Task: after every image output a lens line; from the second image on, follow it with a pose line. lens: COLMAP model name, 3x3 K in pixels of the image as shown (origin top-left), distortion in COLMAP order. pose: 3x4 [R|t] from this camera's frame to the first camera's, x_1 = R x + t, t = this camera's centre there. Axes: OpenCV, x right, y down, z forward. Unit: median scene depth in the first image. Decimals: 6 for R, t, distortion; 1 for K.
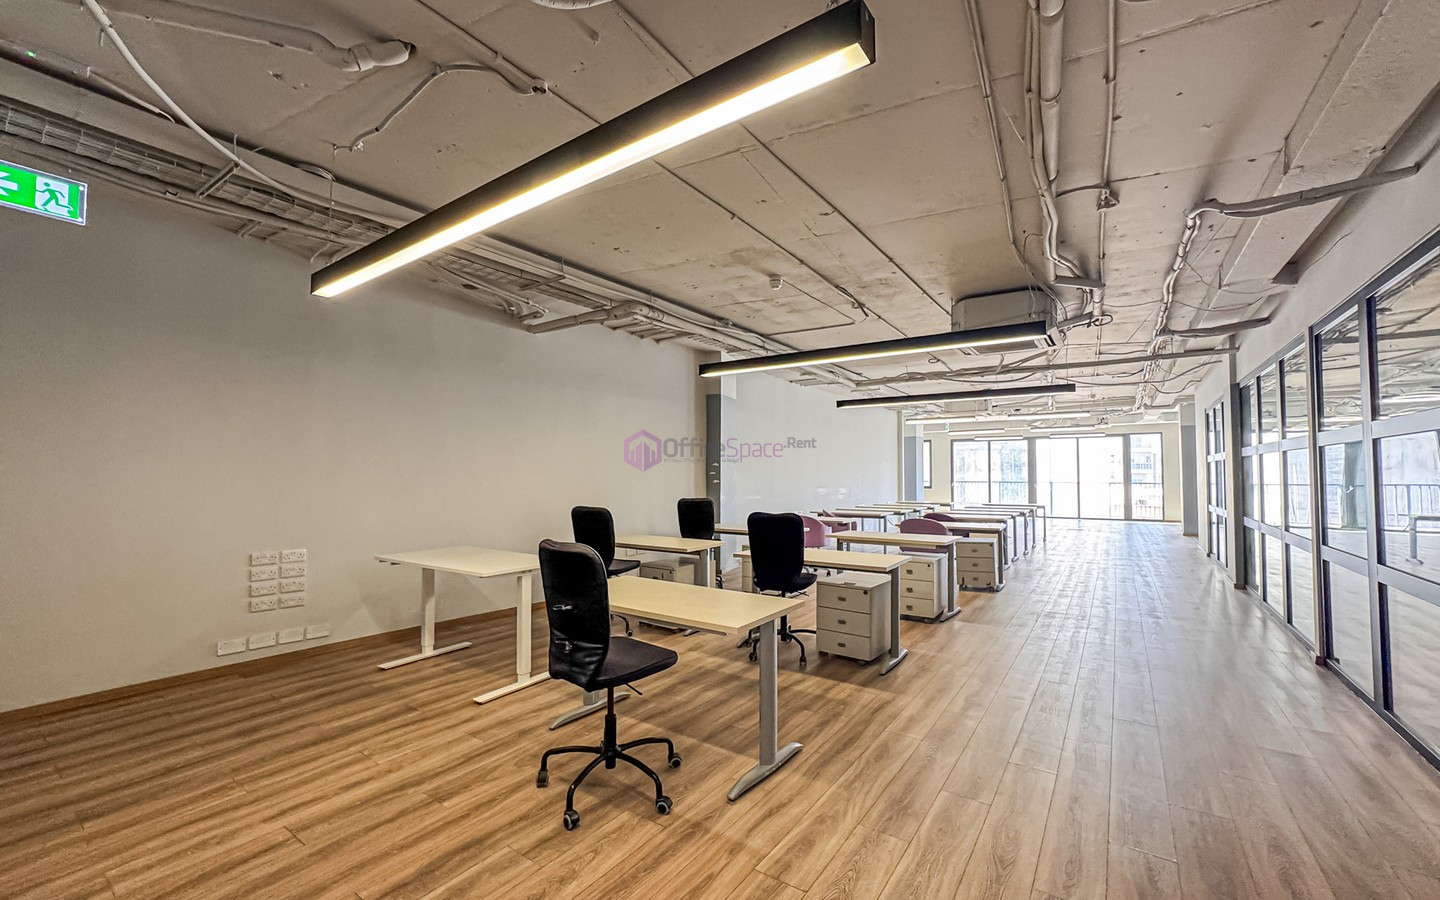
lens RADIAL K [[588.6, 0, 724.0], [0, 588.6, 453.0], [0, 0, 1]] dist [-0.029405, 0.016030]
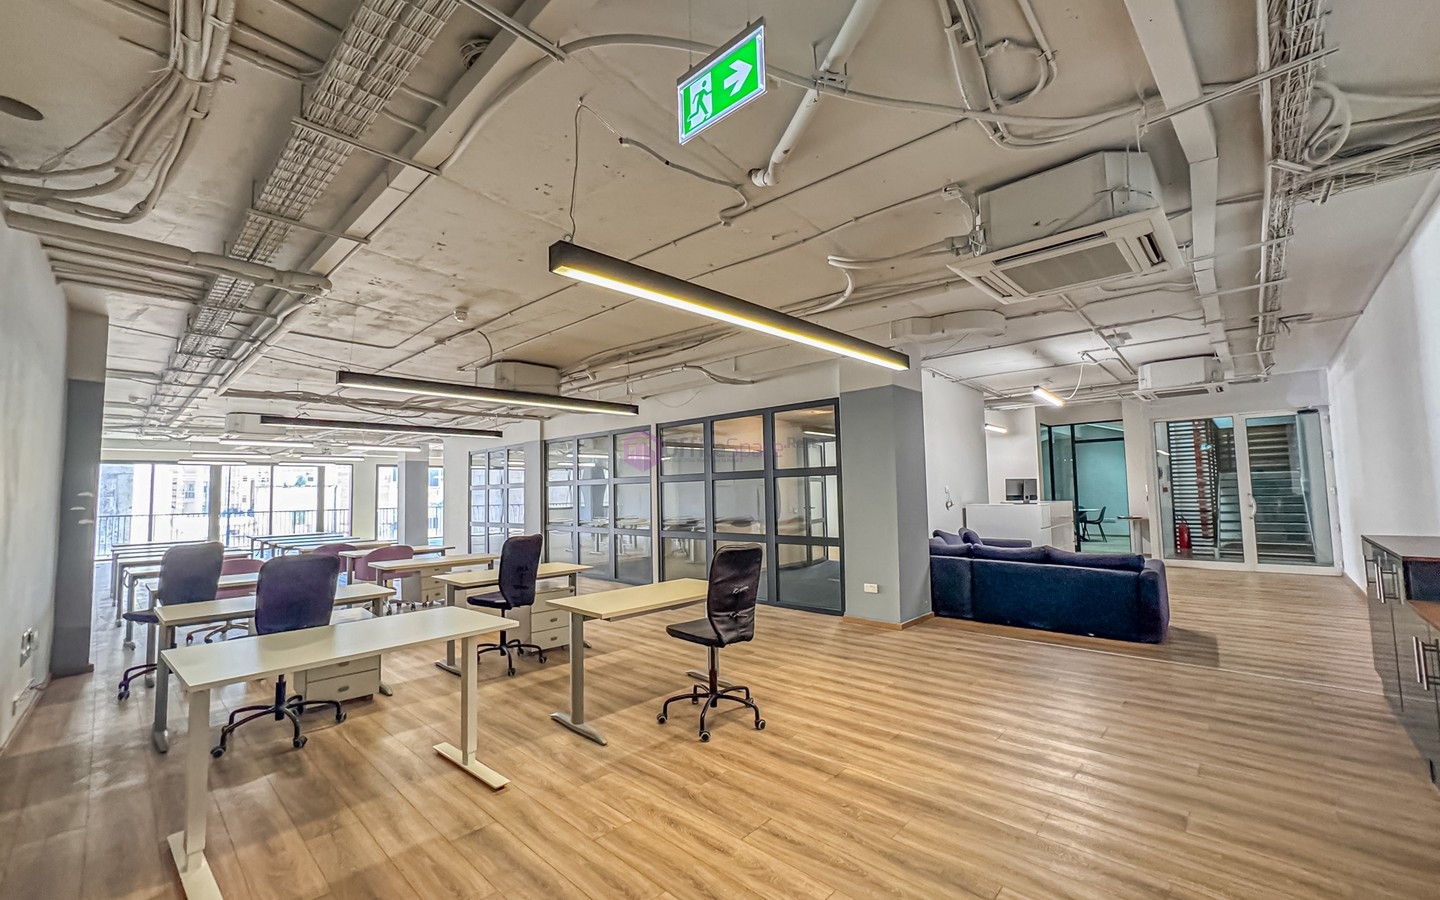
lens RADIAL K [[588.6, 0, 724.0], [0, 588.6, 453.0], [0, 0, 1]] dist [-0.029405, 0.016030]
pose [[0.134863, 0.060854, 0.988994, -1.149032], [-0.011145, 0.998142, -0.059897, 0.008756], [-0.990802, -0.002944, 0.135291, 0.556209]]
